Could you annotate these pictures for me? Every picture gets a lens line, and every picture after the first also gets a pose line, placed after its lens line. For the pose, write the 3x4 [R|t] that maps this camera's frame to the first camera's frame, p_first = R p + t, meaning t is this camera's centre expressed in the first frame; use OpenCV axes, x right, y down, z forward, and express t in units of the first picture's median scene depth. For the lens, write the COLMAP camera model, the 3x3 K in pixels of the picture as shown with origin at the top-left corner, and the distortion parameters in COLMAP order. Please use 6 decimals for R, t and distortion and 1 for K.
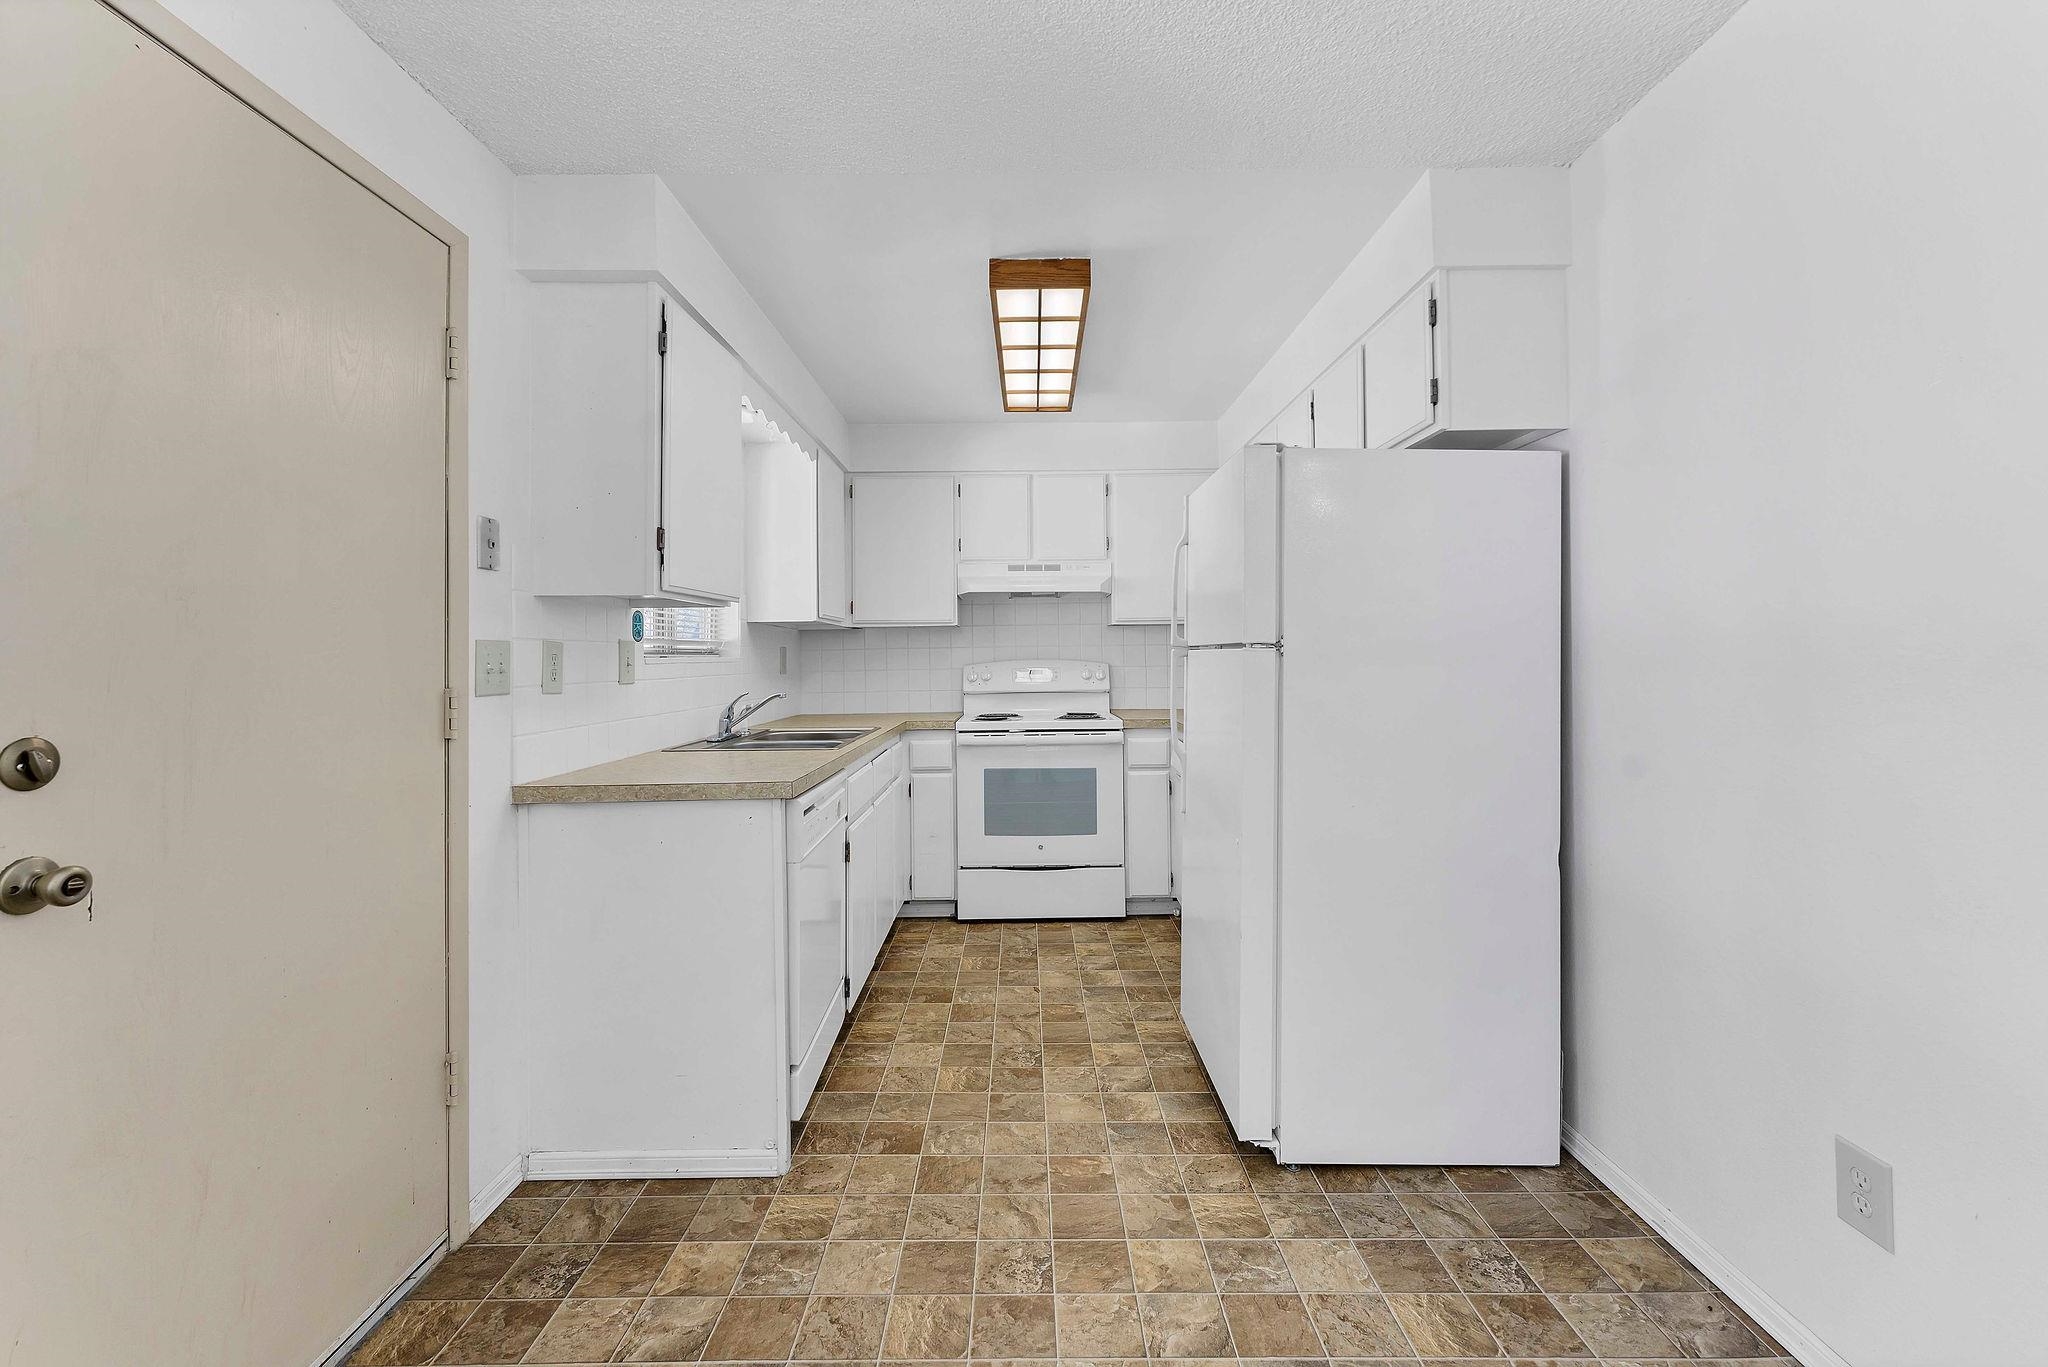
lens RADIAL K [[854.2, 0, 1023.9], [0, 854.2, 652.6], [0, 0, 1]] dist [0.000893, 0.000017]
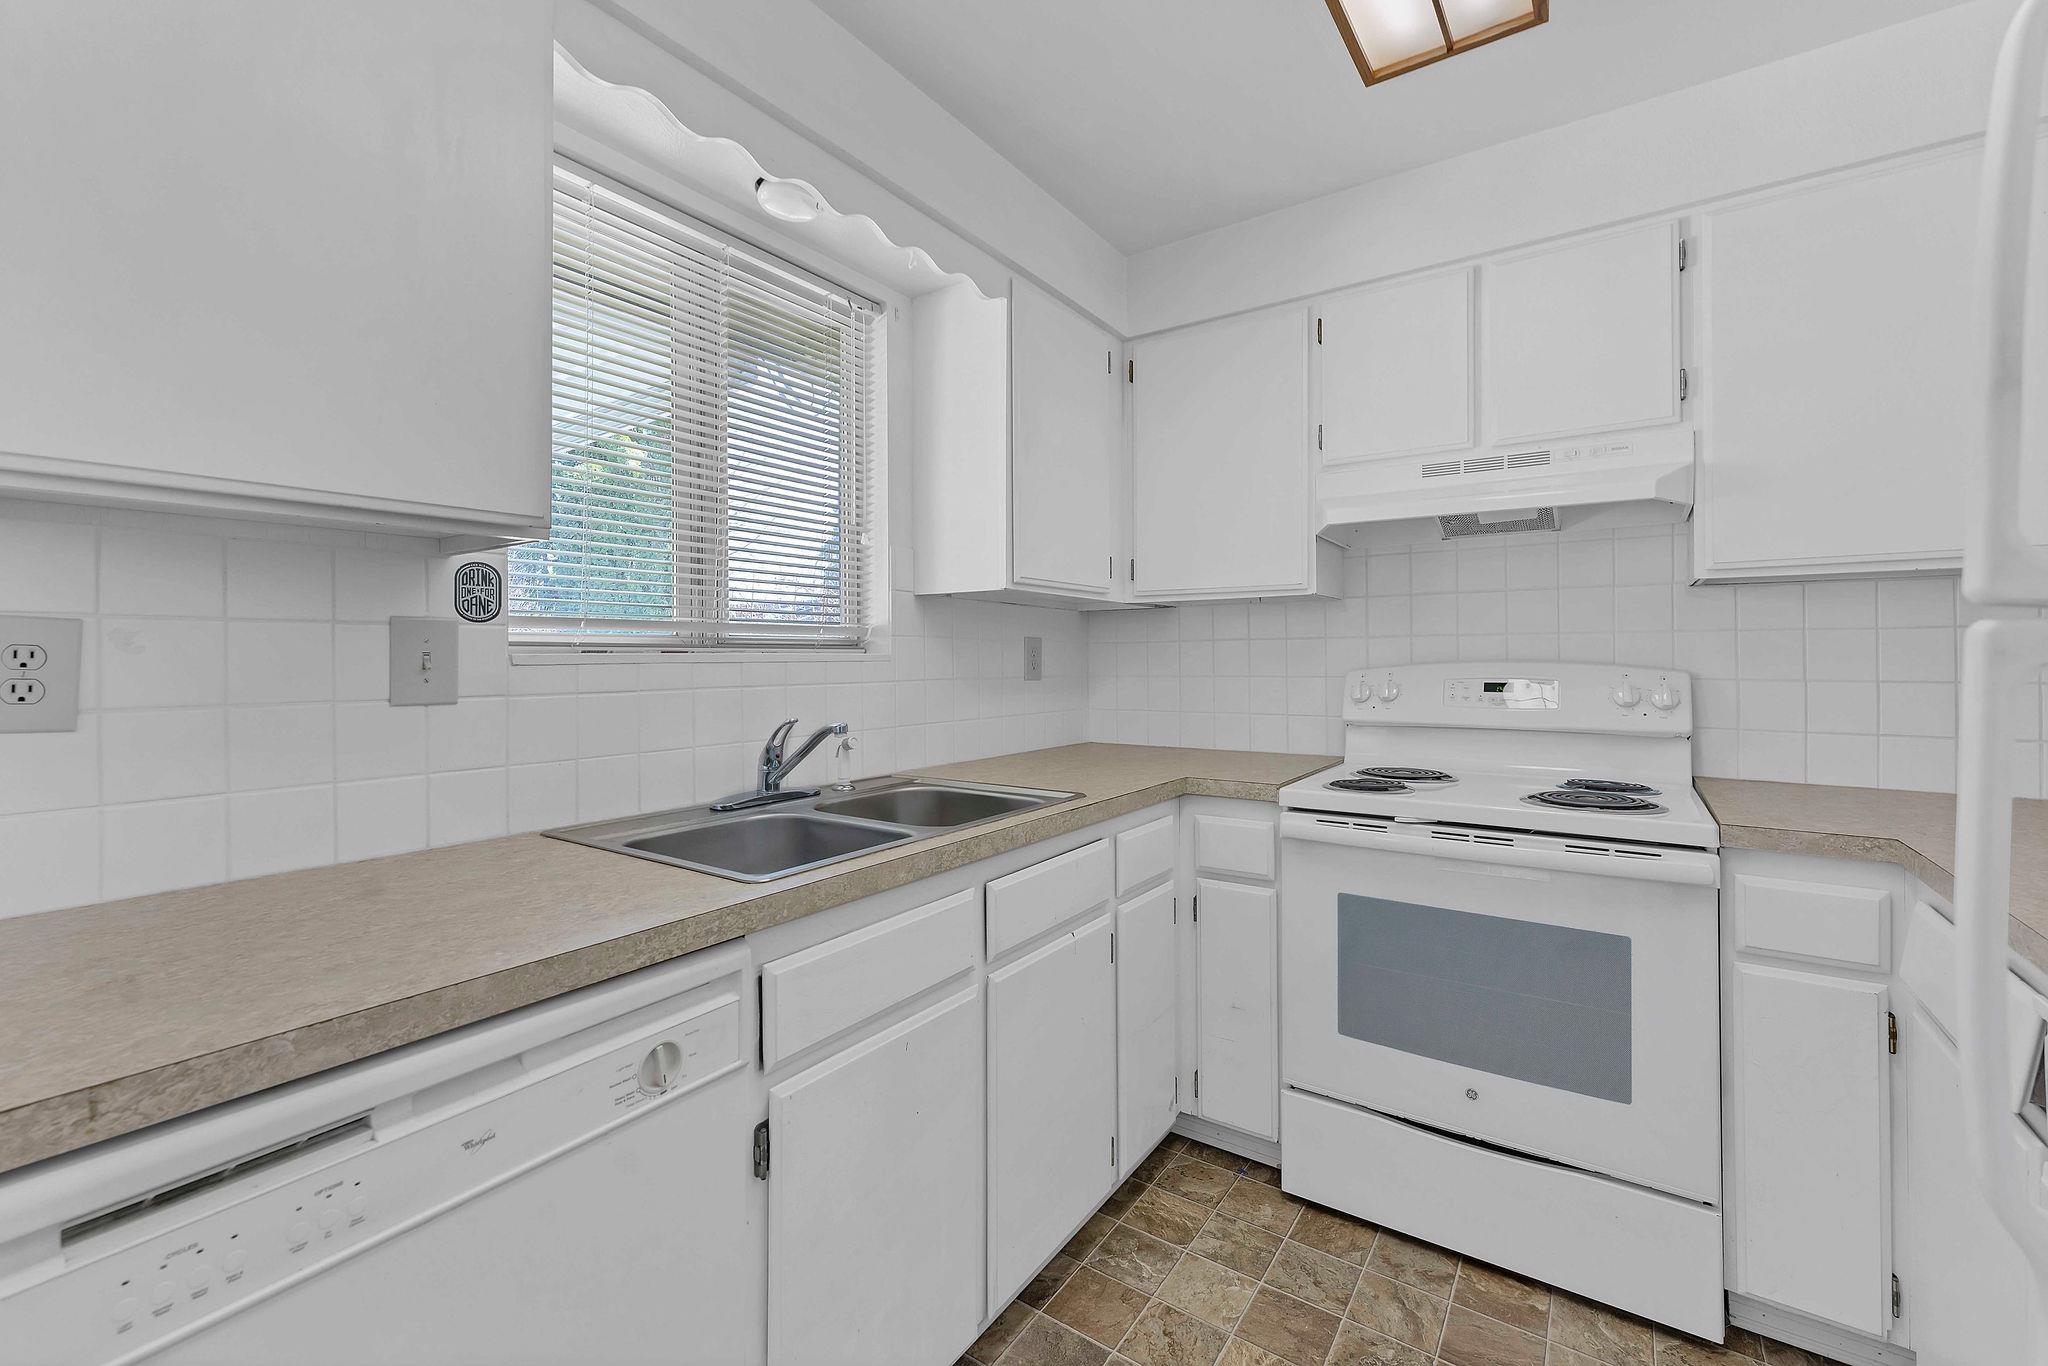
lens RADIAL K [[854.2, 0, 1023.9], [0, 854.2, 652.1], [0, 0, 1]] dist [0.000893, 0.000017]
pose [[0.821317, 0.005684, -0.570443, 0.111834], [-0.002647, 0.999978, 0.006153, 0.001469], [0.570465, -0.003544, 0.821314, 0.726337]]
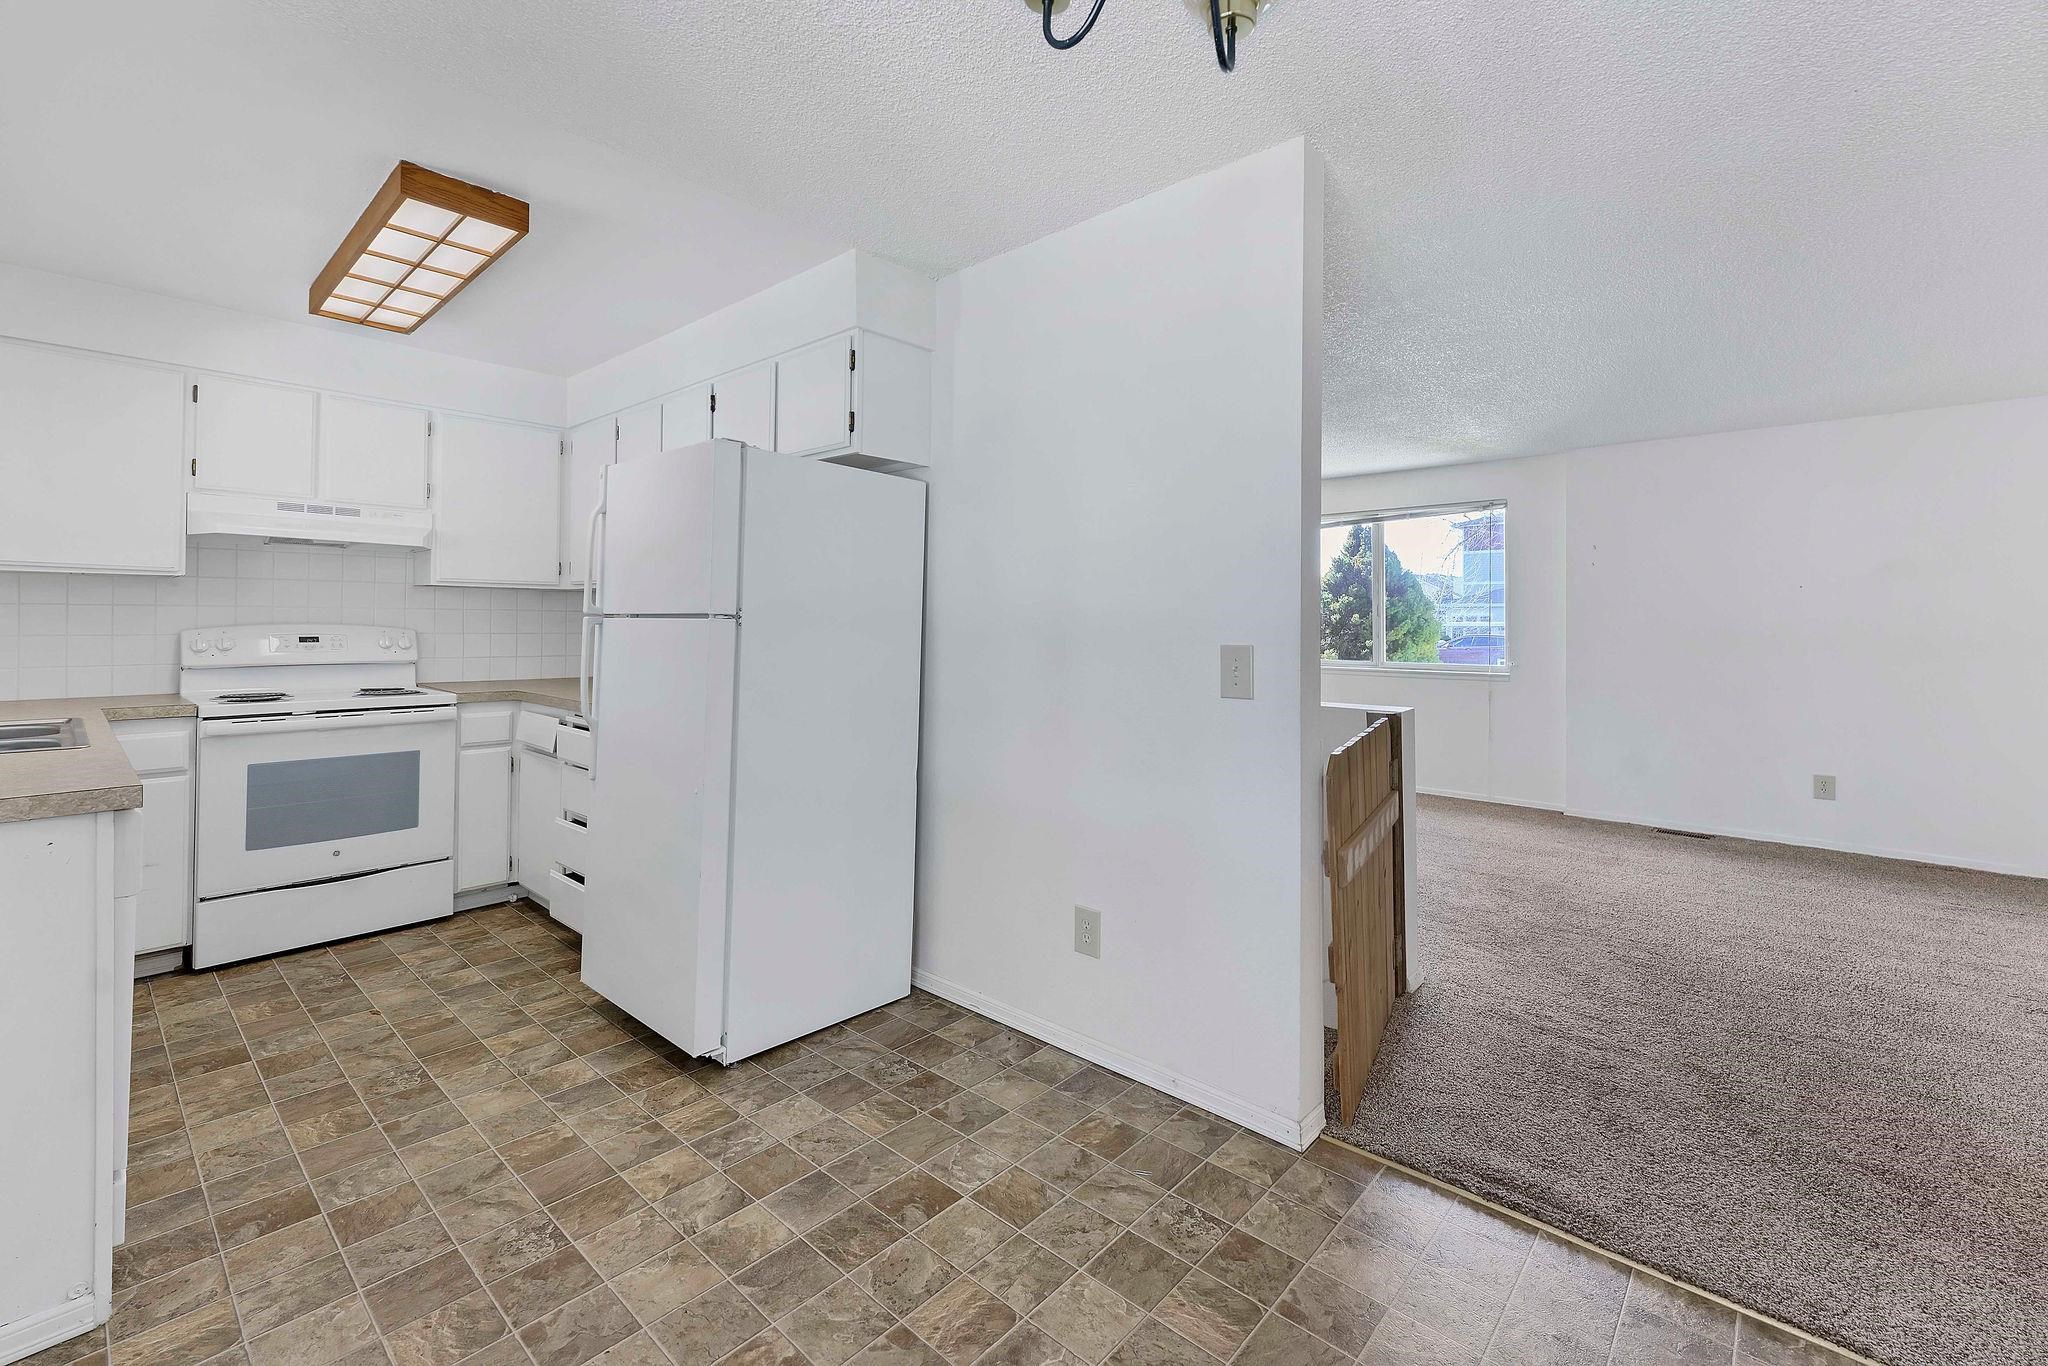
lens RADIAL K [[866.9, 0, 1010.5], [0, 866.9, 620.2], [0, 0, 1]] dist [0.000941, 0.000193]
pose [[0.672713, 0.022968, 0.739547, -0.234186], [-0.019271, 0.999723, -0.013519, 0.005532], [-0.739653, -0.005157, 0.672969, -0.048425]]
